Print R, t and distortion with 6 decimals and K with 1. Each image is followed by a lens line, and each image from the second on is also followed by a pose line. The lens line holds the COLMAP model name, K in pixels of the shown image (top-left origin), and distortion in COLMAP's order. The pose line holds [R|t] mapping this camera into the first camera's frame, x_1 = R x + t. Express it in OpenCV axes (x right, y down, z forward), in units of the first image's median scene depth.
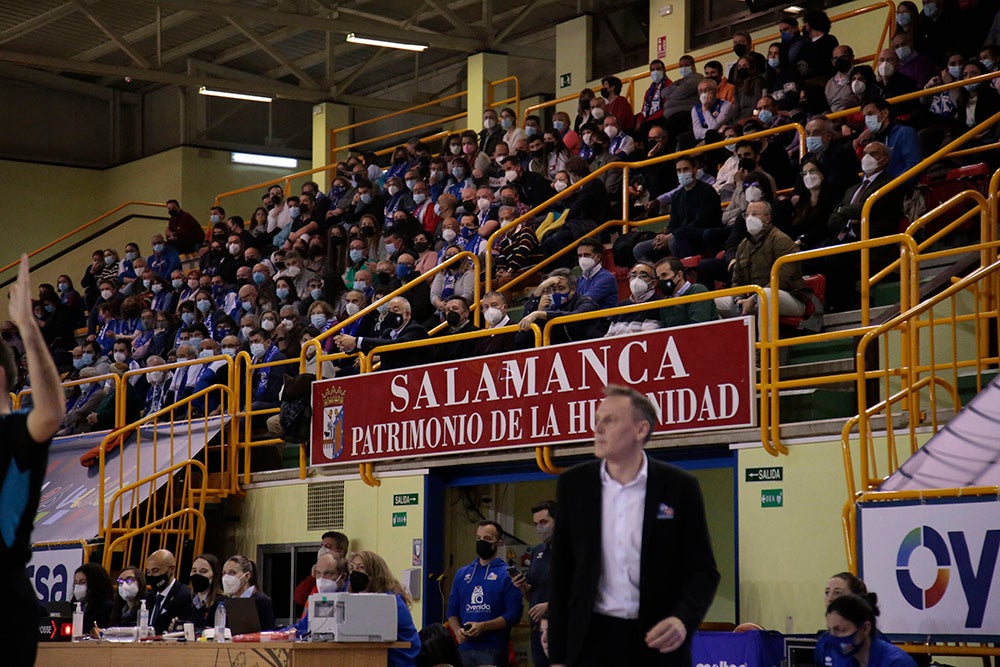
lens RADIAL K [[2771.4, 0, 498.2], [0, 2771.4, 321.2], [0, 0, 1]] dist [0.646429, -0.351764]
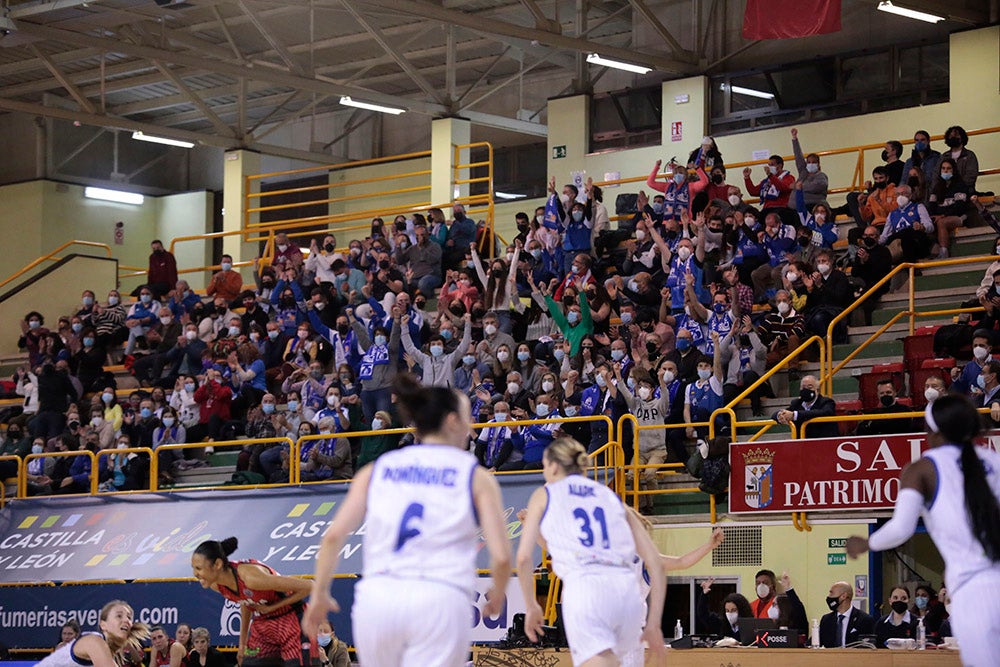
lens RADIAL K [[3093.9, 0, 500.0], [0, 3093.9, 333.5], [0, 0, 1]] dist [0.202413, 1.662881]
pose [[0.967516, 0.030136, 0.251008, -0.519393], [-0.030395, 0.999534, -0.002849, -0.019685], [-0.250977, -0.004873, 0.967981, -0.288033]]
